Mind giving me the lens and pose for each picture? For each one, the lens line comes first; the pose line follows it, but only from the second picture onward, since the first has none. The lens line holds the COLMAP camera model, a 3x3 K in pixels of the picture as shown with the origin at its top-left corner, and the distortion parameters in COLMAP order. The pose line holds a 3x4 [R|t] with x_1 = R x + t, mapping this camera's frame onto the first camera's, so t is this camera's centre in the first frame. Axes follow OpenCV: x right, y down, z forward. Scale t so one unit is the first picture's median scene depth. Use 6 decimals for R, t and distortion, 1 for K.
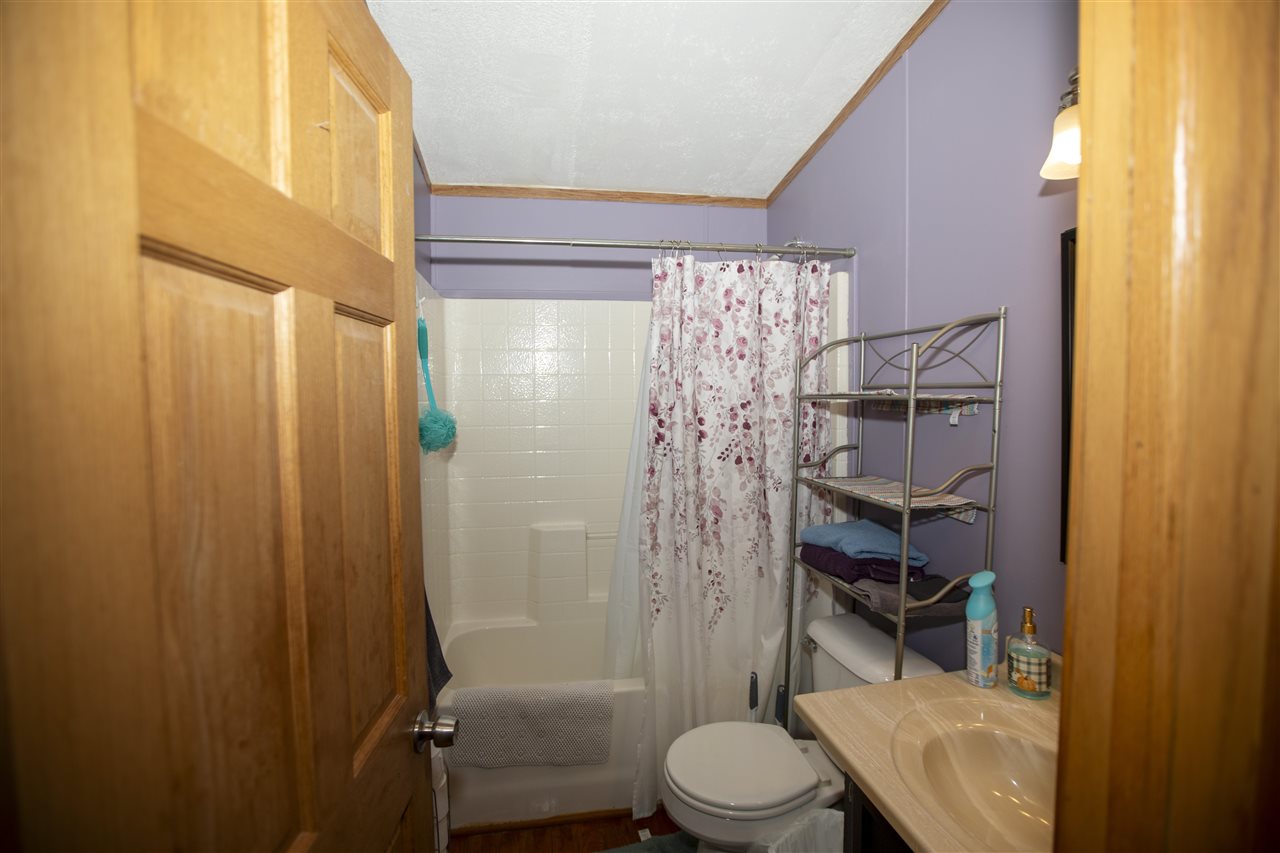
lens RADIAL K [[578.4, 0, 644.9], [0, 578.4, 429.0], [0, 0, 1]] dist [-0.044938, 0.012101]
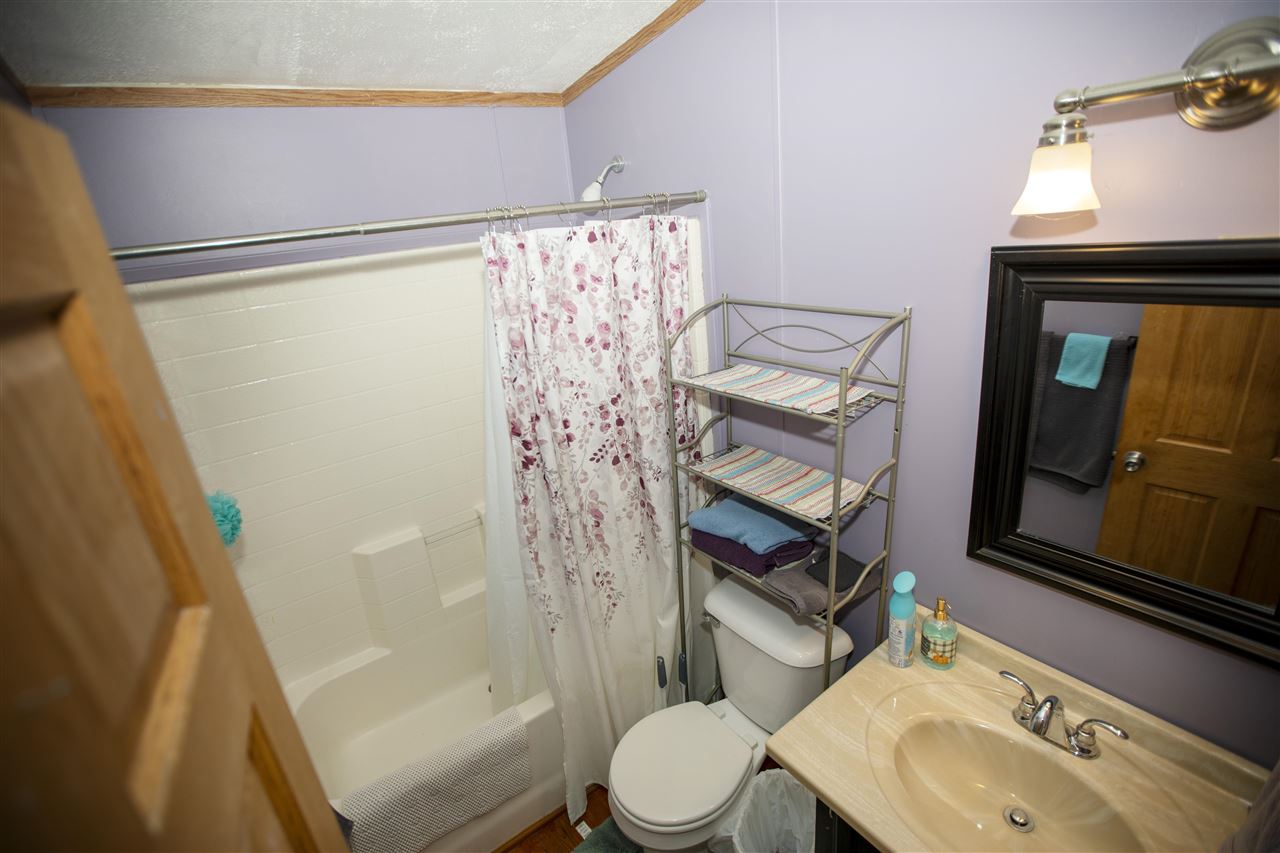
lens RADIAL K [[578.4, 0, 637.5], [0, 578.4, 427.5], [0, 0, 1]] dist [-0.044938, 0.012101]
pose [[0.898995, -0.222125, 0.377451, -0.131932], [0.109760, 0.948604, 0.296821, -0.253221], [-0.423983, -0.225411, 0.877171, 0.215859]]
